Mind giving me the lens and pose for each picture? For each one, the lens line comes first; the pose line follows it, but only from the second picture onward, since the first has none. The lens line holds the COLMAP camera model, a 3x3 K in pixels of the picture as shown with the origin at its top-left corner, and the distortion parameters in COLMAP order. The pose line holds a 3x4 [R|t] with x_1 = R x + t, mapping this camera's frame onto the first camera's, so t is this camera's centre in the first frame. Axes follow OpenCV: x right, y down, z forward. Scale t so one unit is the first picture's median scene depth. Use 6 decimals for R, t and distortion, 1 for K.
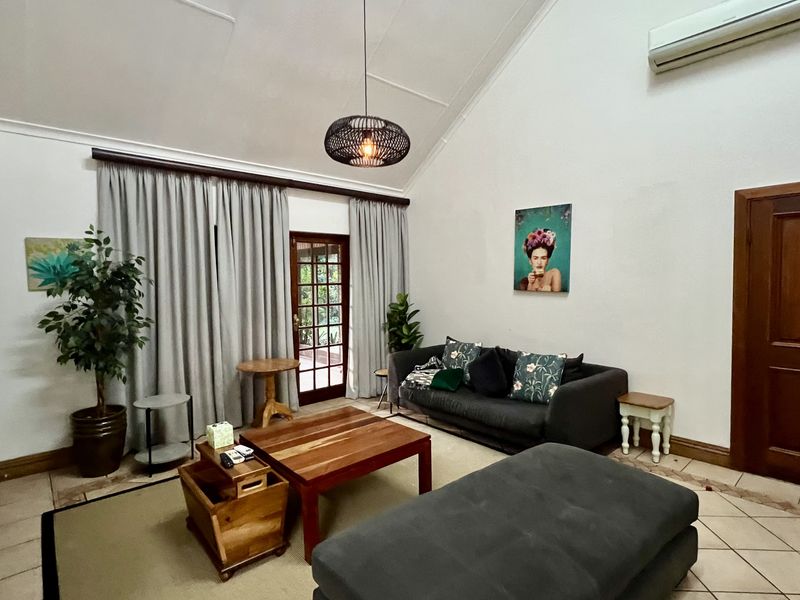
lens RADIAL K [[427.8, 0, 399.8], [0, 427.8, 298.3], [0, 0, 1]] dist [-0.010509, 0.002963]
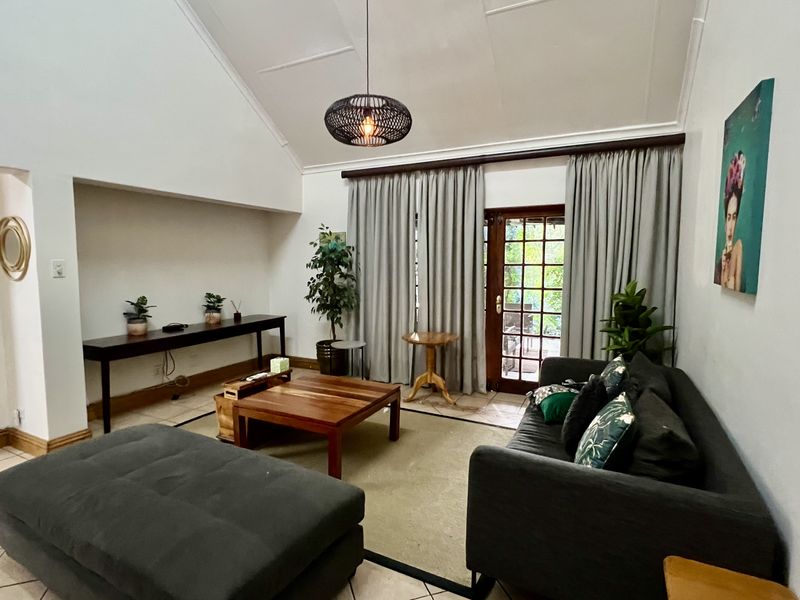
lens RADIAL K [[427.8, 0, 395.6], [0, 427.8, 300.3], [0, 0, 1]] dist [-0.010509, 0.002963]
pose [[0.364703, 0.096546, -0.926105, 0.686141], [-0.043467, 0.995291, 0.086641, -0.030977], [0.930109, 0.008657, 0.367182, 0.533907]]
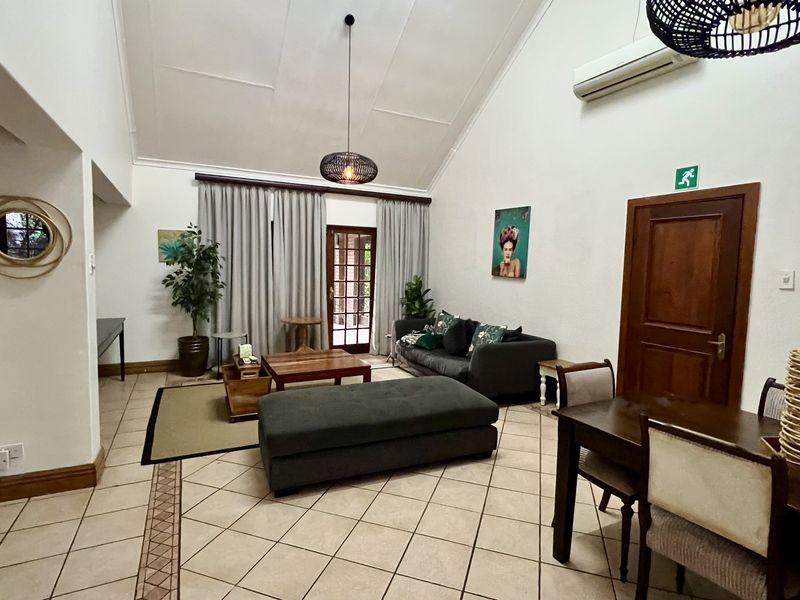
lens RADIAL K [[427.8, 0, 399.6], [0, 427.8, 300.2], [0, 0, 1]] dist [-0.010509, 0.002963]
pose [[0.965269, 0.055964, -0.255195, 0.378284], [-0.046144, 0.997952, 0.044311, 0.011563], [0.257152, -0.030997, 0.965874, -0.300202]]
